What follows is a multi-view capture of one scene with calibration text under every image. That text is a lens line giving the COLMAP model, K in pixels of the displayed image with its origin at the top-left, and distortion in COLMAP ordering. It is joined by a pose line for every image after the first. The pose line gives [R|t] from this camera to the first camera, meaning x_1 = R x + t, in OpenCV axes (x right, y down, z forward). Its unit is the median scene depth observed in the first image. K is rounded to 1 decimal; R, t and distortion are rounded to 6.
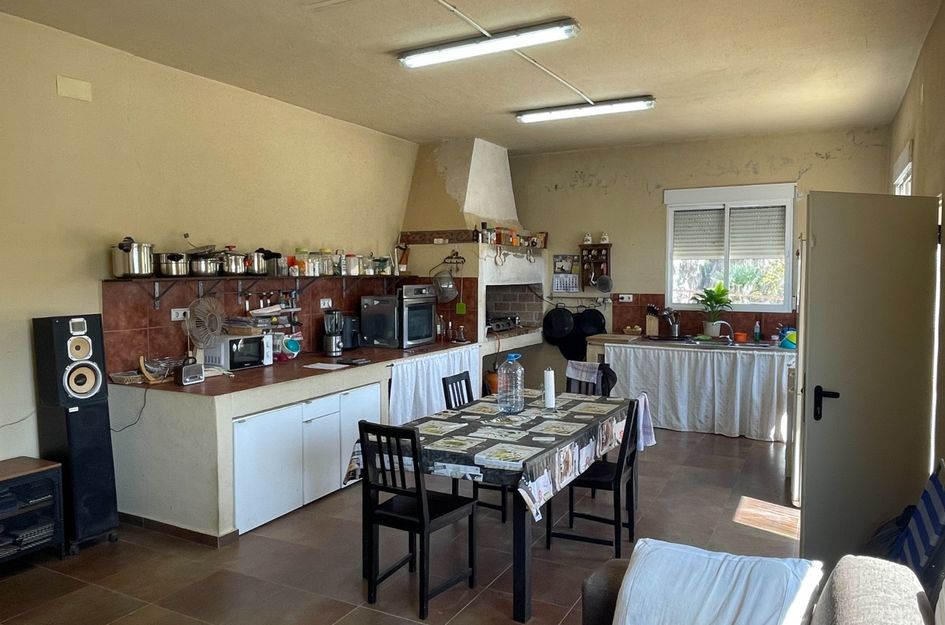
lens RADIAL K [[687.5, 0, 455.5], [0, 687.5, 315.8], [0, 0, 1]] dist [0.007788, -0.026547]
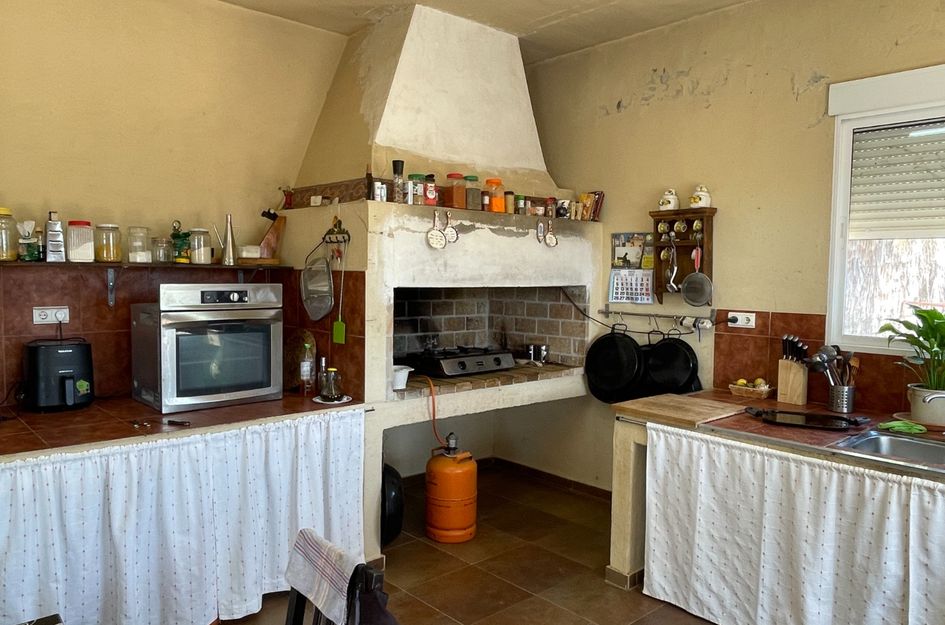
lens RADIAL K [[687.5, 0, 455.5], [0, 687.5, 315.8], [0, 0, 1]] dist [0.007788, -0.026547]
pose [[0.939490, 0.035163, -0.340766, 0.228341], [-0.034713, 0.999370, 0.007419, -0.025788], [0.340812, 0.004859, 0.940119, 0.487477]]
